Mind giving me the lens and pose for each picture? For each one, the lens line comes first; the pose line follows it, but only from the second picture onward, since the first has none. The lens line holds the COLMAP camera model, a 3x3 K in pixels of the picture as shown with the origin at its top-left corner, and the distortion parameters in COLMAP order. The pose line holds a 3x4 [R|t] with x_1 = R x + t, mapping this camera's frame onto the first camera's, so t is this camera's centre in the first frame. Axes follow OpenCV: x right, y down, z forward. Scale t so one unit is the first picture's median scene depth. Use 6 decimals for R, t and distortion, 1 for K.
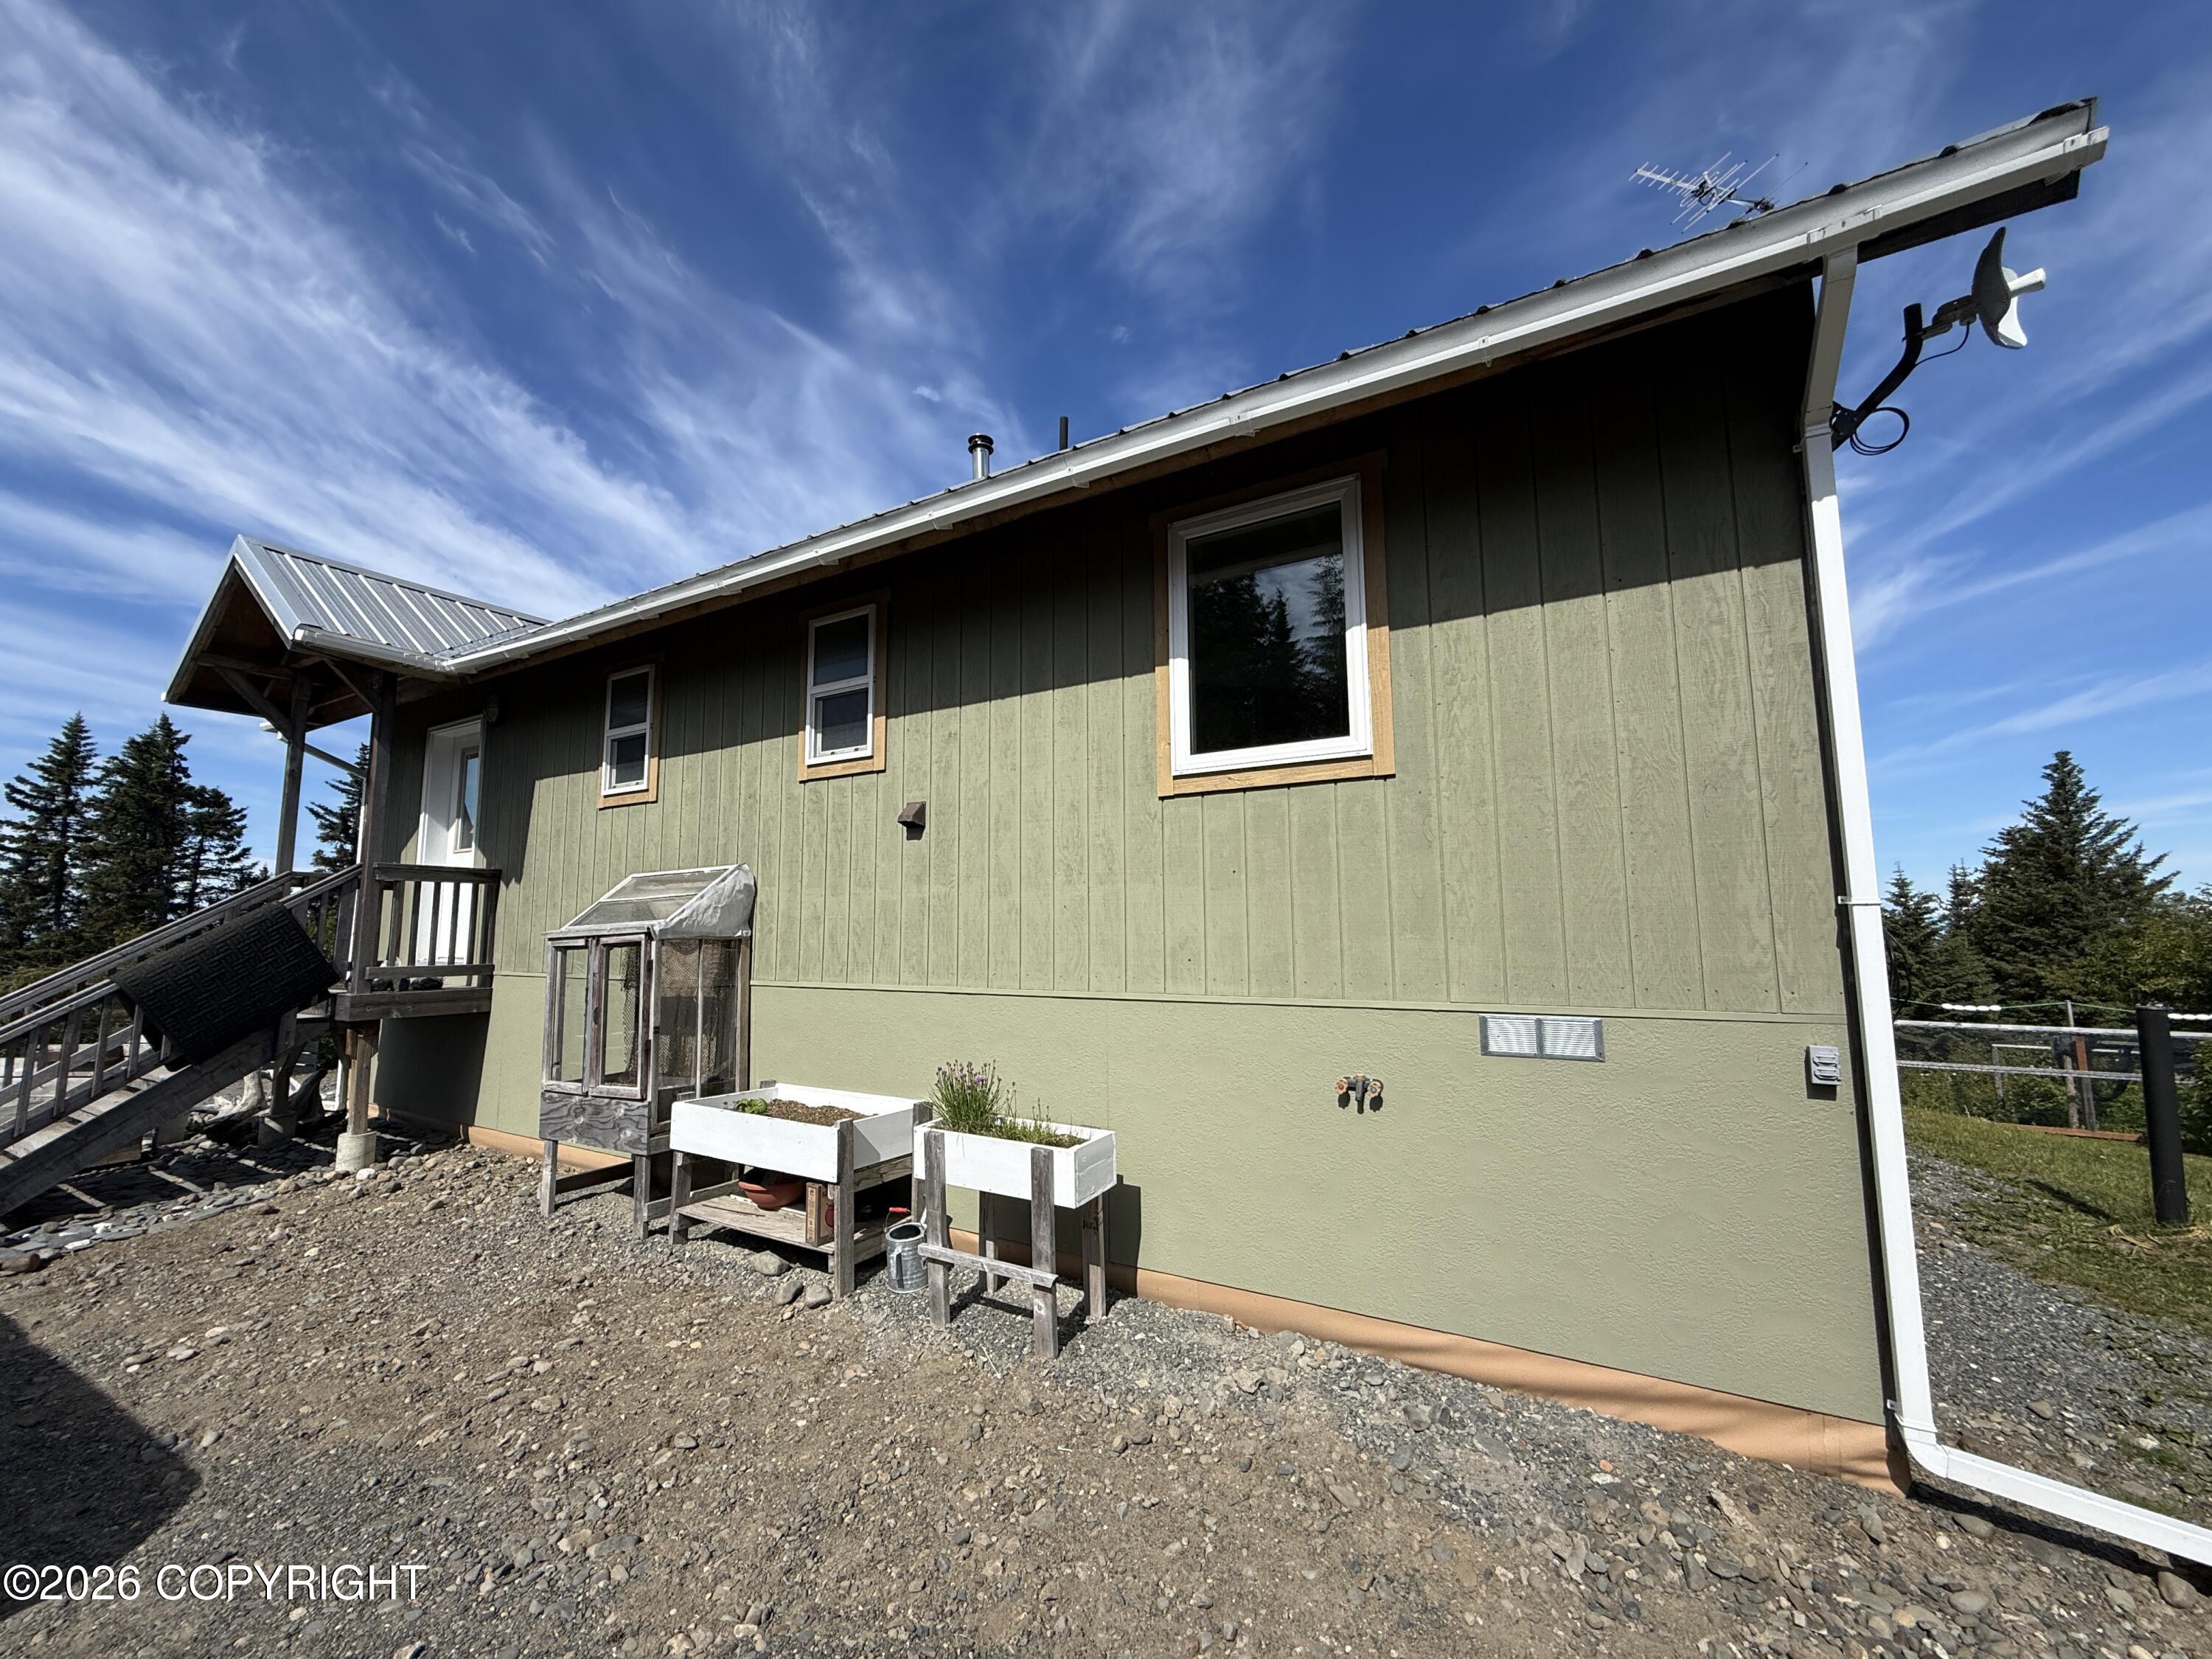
lens RADIAL K [[881.9, 0, 1098.7], [0, 881.9, 830.9], [0, 0, 1]] dist [0.000813, -0.000195]
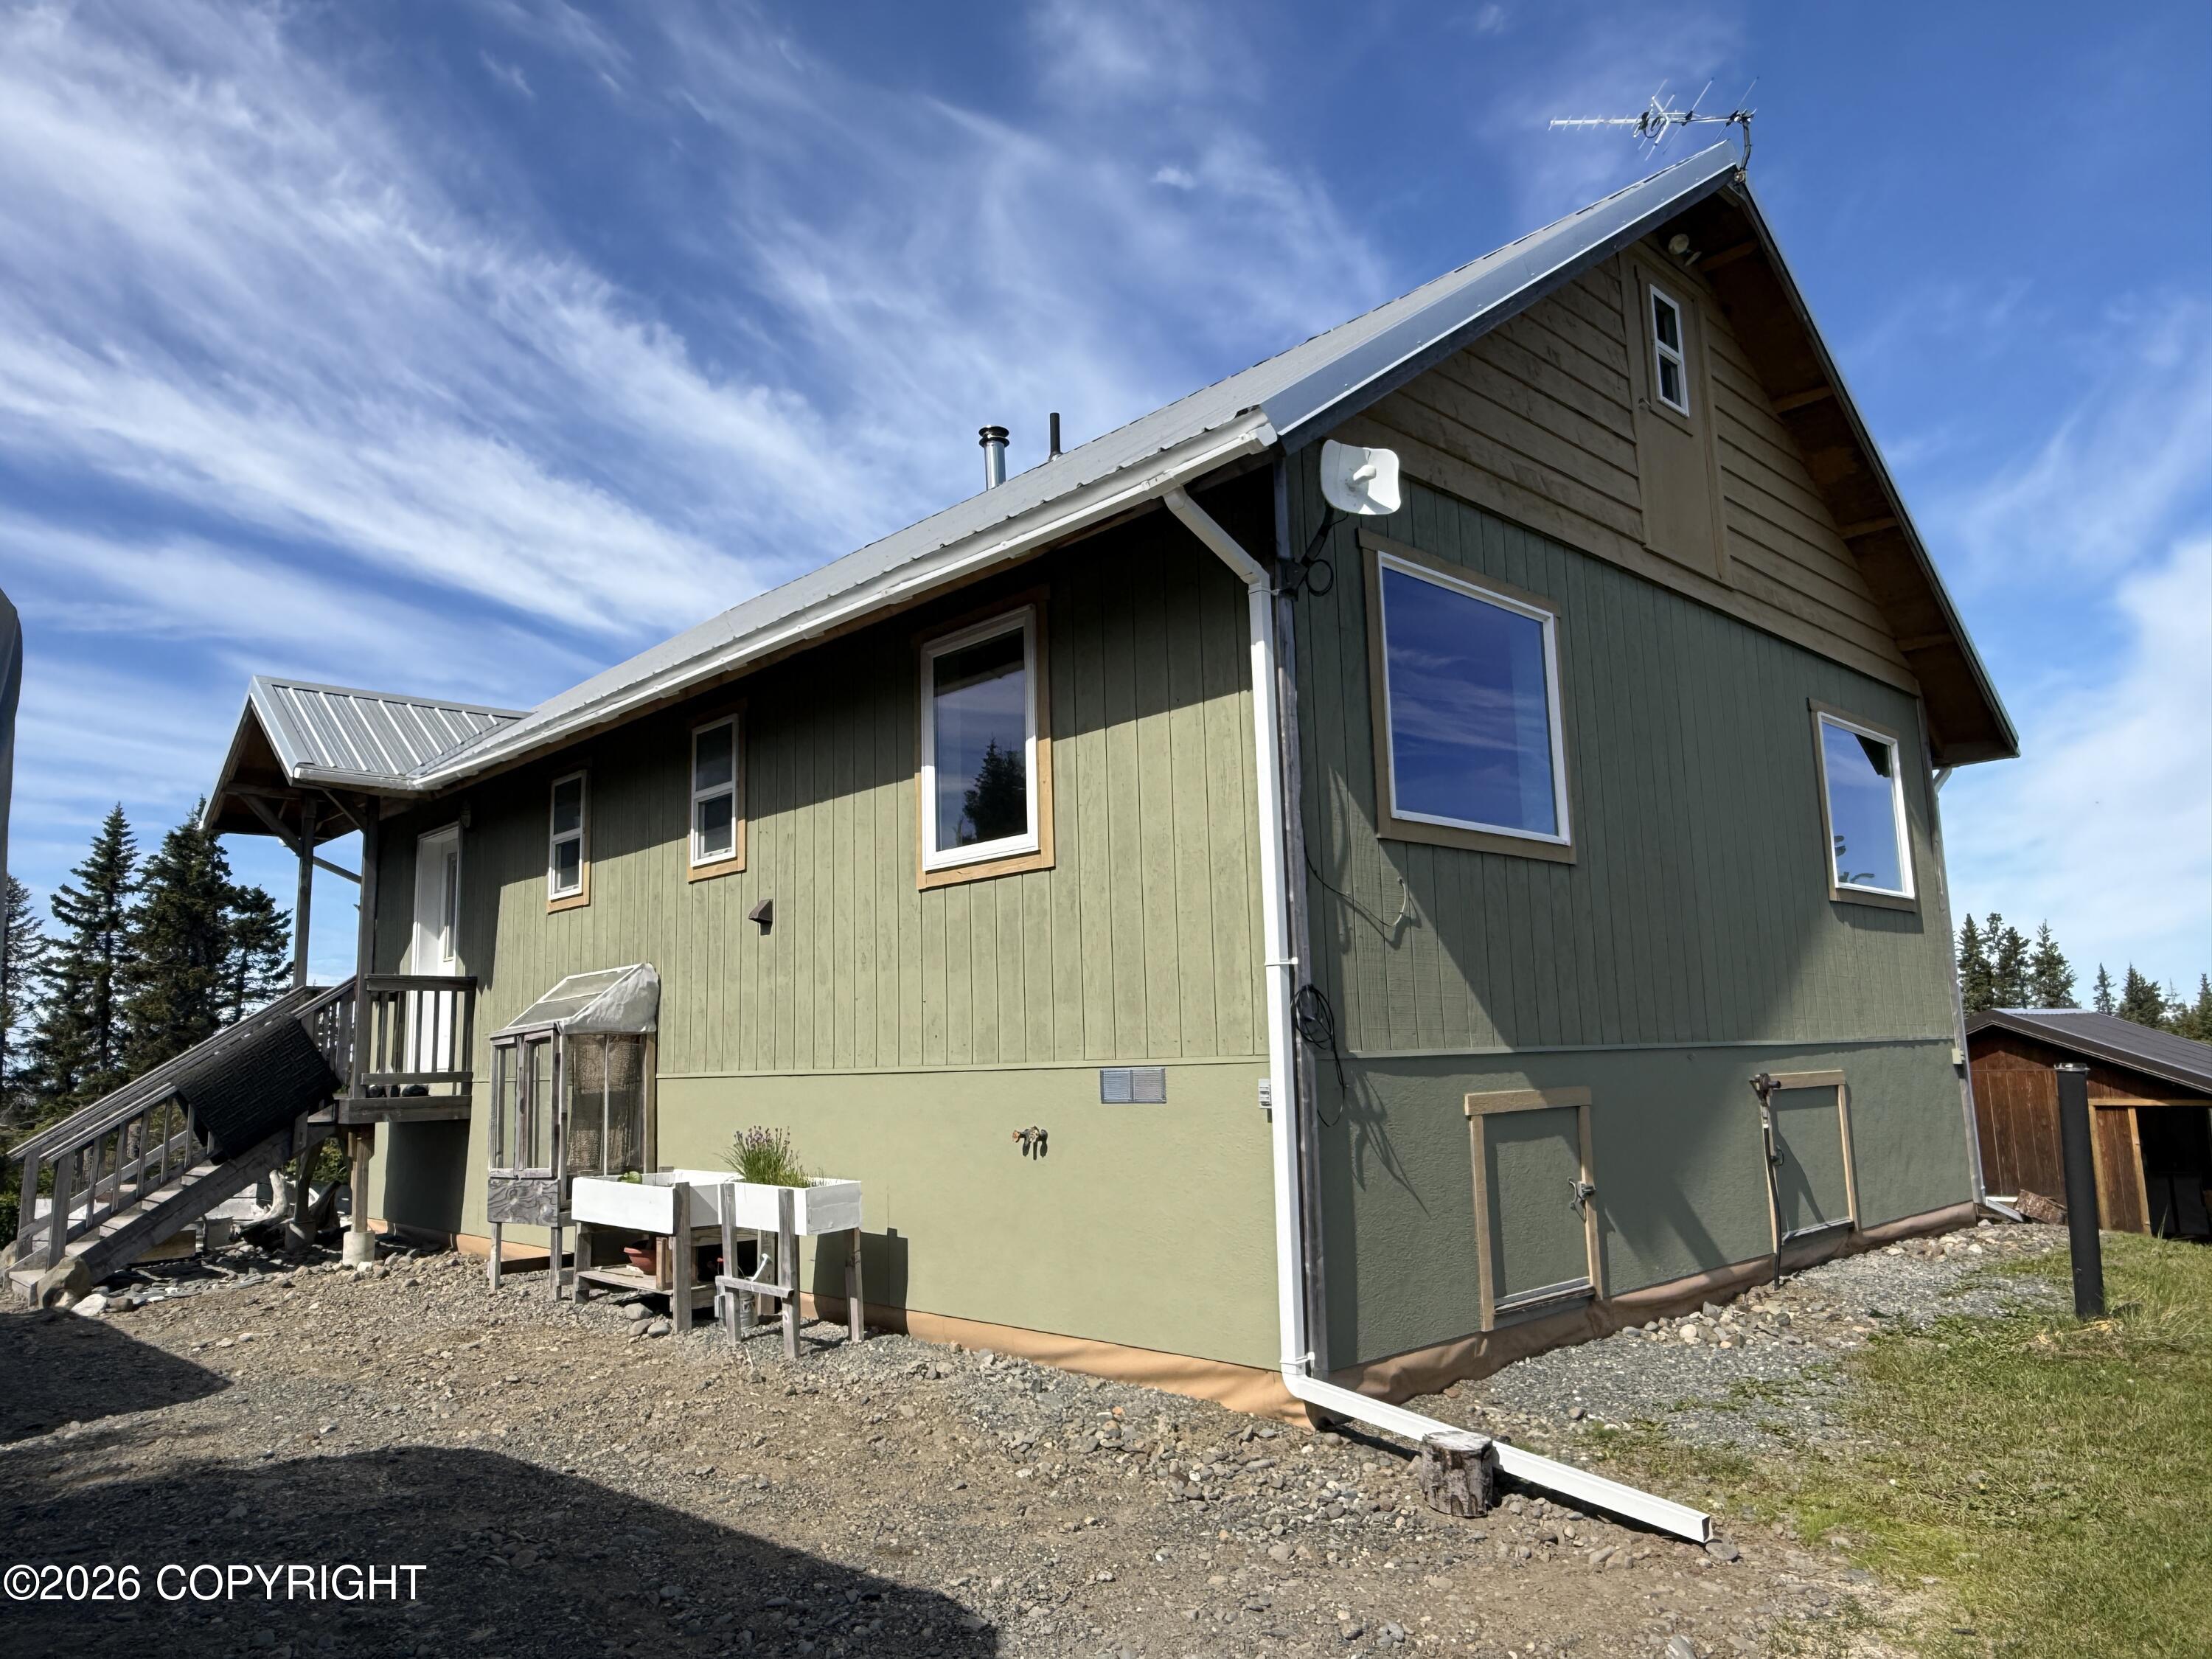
lens RADIAL K [[1493.3, 0, 1098.7], [0, 1493.3, 838.8], [0, 0, 1]] dist [0.009669, -0.000301]
pose [[0.961150, -0.059858, -0.269457, 0.615048], [0.051852, 0.997979, -0.036740, -0.017199], [0.271111, 0.021341, 0.962311, -0.583747]]
